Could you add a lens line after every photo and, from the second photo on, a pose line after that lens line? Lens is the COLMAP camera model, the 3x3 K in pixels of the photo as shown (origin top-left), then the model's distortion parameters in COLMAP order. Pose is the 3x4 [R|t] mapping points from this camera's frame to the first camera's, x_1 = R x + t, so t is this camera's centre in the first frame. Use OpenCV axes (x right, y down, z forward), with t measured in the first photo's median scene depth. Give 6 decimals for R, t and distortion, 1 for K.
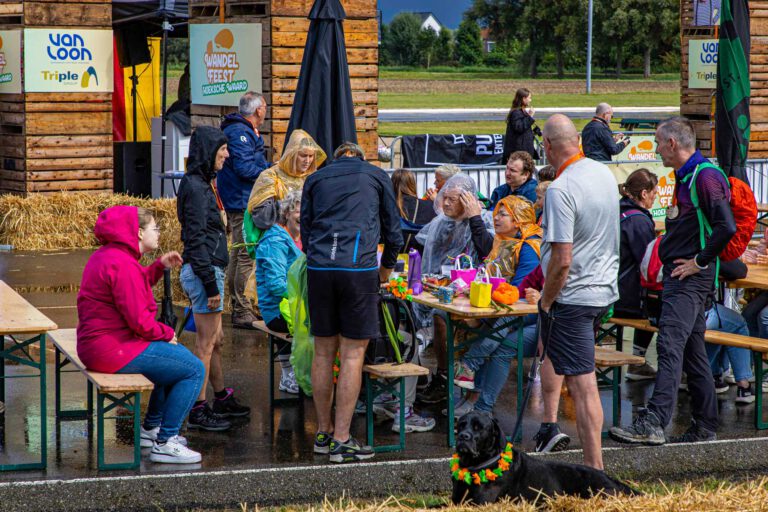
lens RADIAL K [[2062.5, 0, 384.0], [0, 2062.5, 256.0], [0, 0, 1]] dist [0.076379, 0.256866]
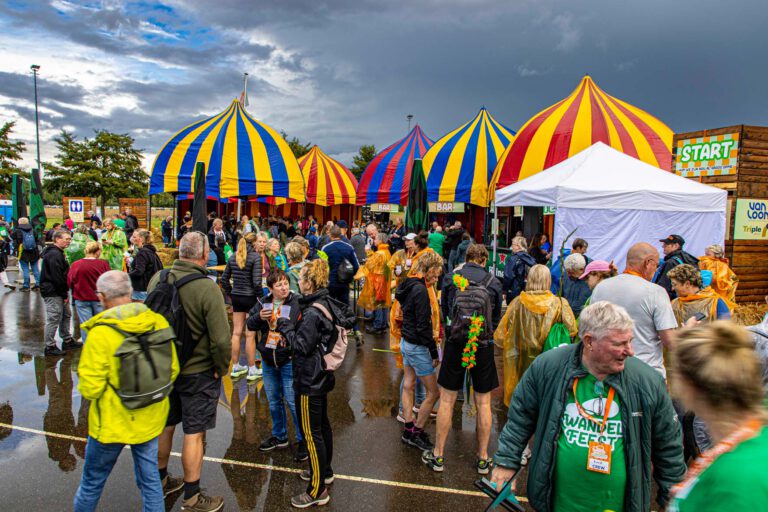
lens RADIAL K [[537.1, 0, 384.0], [0, 537.1, 256.0], [0, 0, 1]] dist [-0.003866, 0.000531]
pose [[0.965735, 0.039377, -0.256527, -0.322234], [-0.042546, 0.999071, -0.006812, -0.052239], [0.256021, 0.017493, 0.966513, 0.537409]]
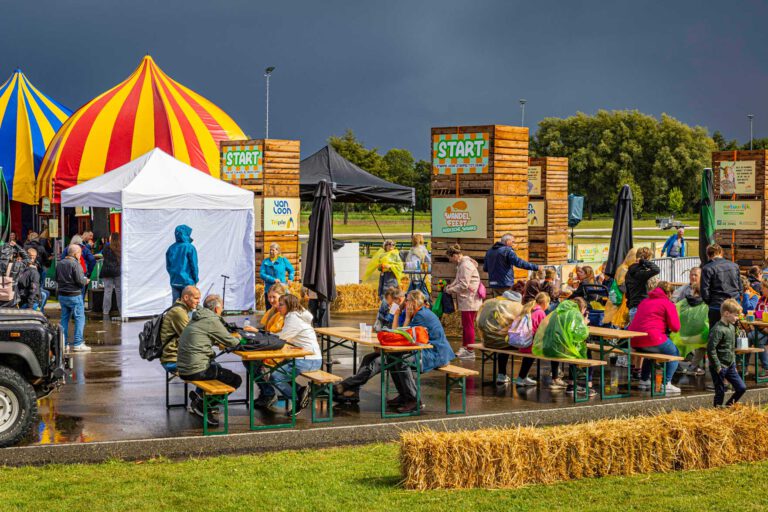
lens RADIAL K [[1202.0, 0, 384.0], [0, 1202.0, 256.0], [0, 0, 1]] dist [0.042011, 0.090960]
pose [[0.966650, -0.012263, 0.255807, -0.350315], [0.025772, 0.998440, -0.049527, 0.002625], [-0.254801, 0.054468, 0.965458, -0.109600]]
